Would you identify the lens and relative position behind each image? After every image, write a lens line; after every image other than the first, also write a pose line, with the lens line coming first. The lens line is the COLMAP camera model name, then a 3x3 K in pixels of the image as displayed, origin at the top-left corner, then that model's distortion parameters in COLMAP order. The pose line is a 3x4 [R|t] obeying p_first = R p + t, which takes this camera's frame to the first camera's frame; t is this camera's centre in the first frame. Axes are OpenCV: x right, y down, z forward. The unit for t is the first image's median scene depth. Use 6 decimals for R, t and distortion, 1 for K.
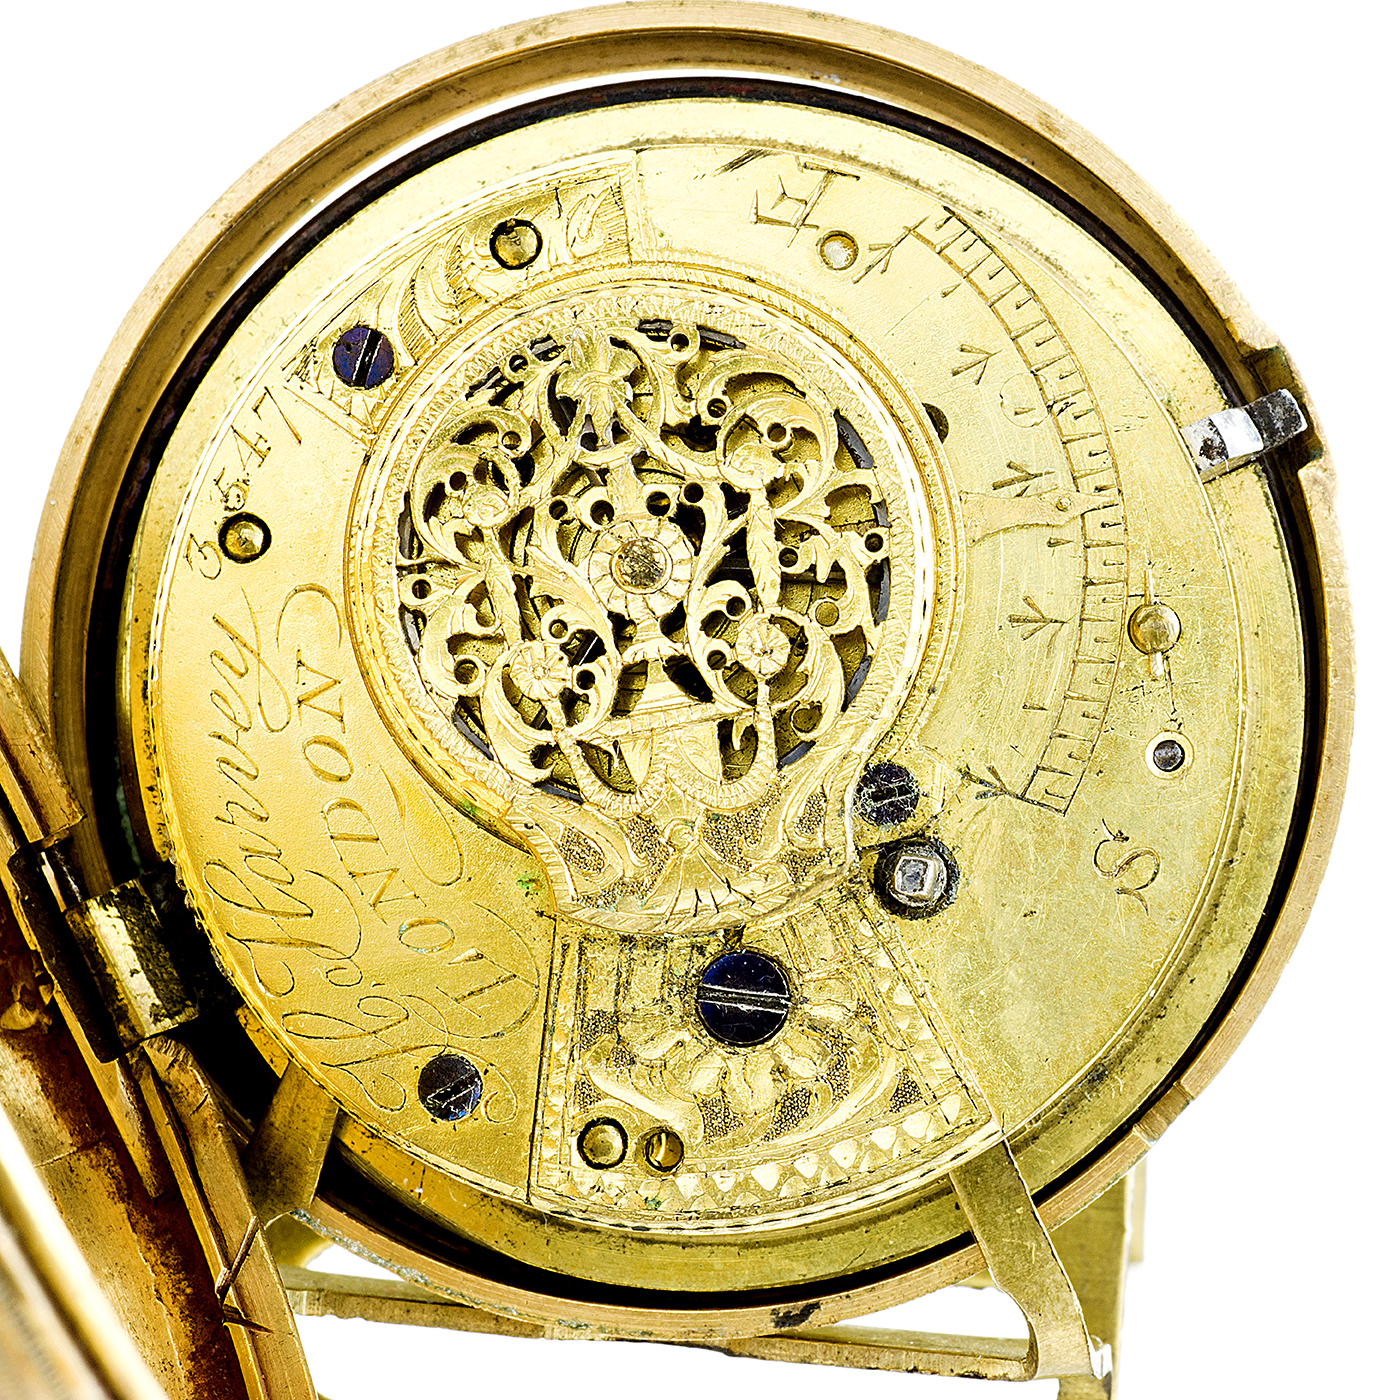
lens RADIAL K [[7472.7, 0, 701.2], [0, 7472.7, 700.1], [0, 0, 1]] dist [-0.092017, 0.000000]
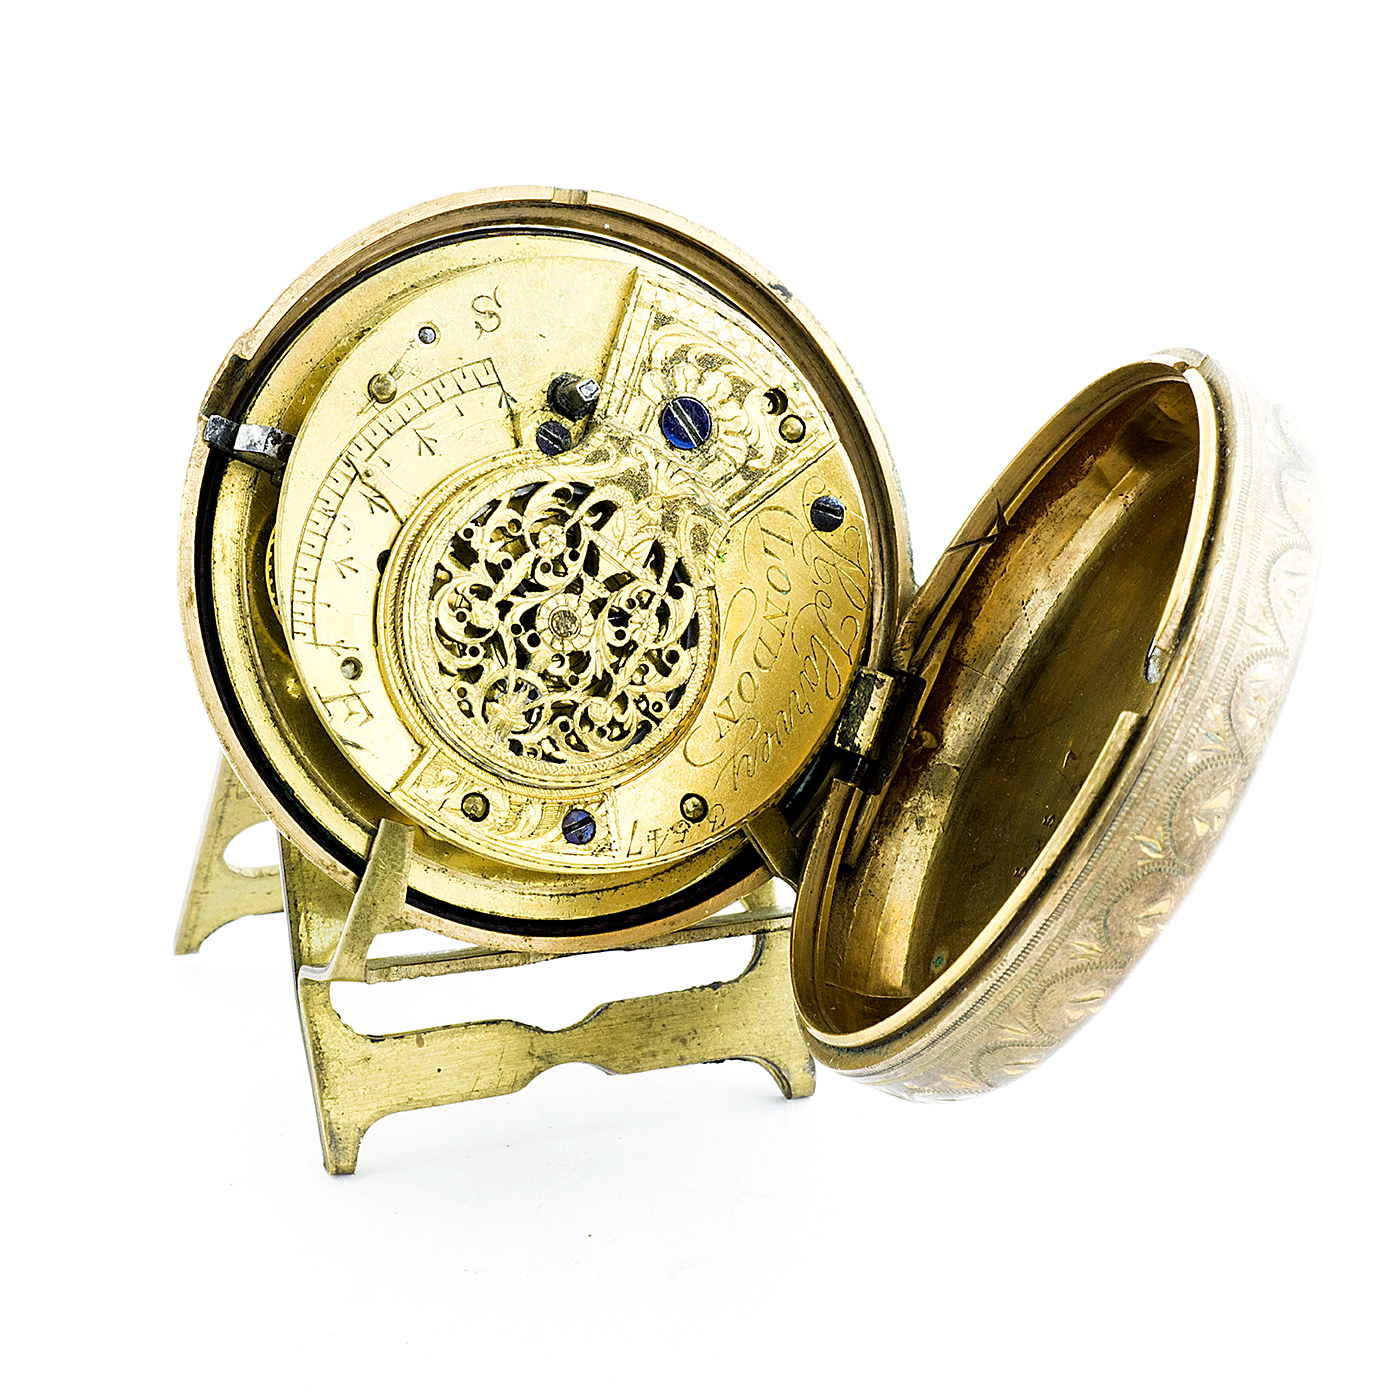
lens RADIAL K [[7472.7, 0, 700.3], [0, 7472.7, 700.1], [0, 0, 1]] dist [-0.092017, 0.000000]
pose [[-0.670175, -0.733823, -0.111221, 0.152649], [0.650412, -0.652847, 0.388273, -0.690530], [-0.357534, 0.187871, 0.914808, -0.613740]]
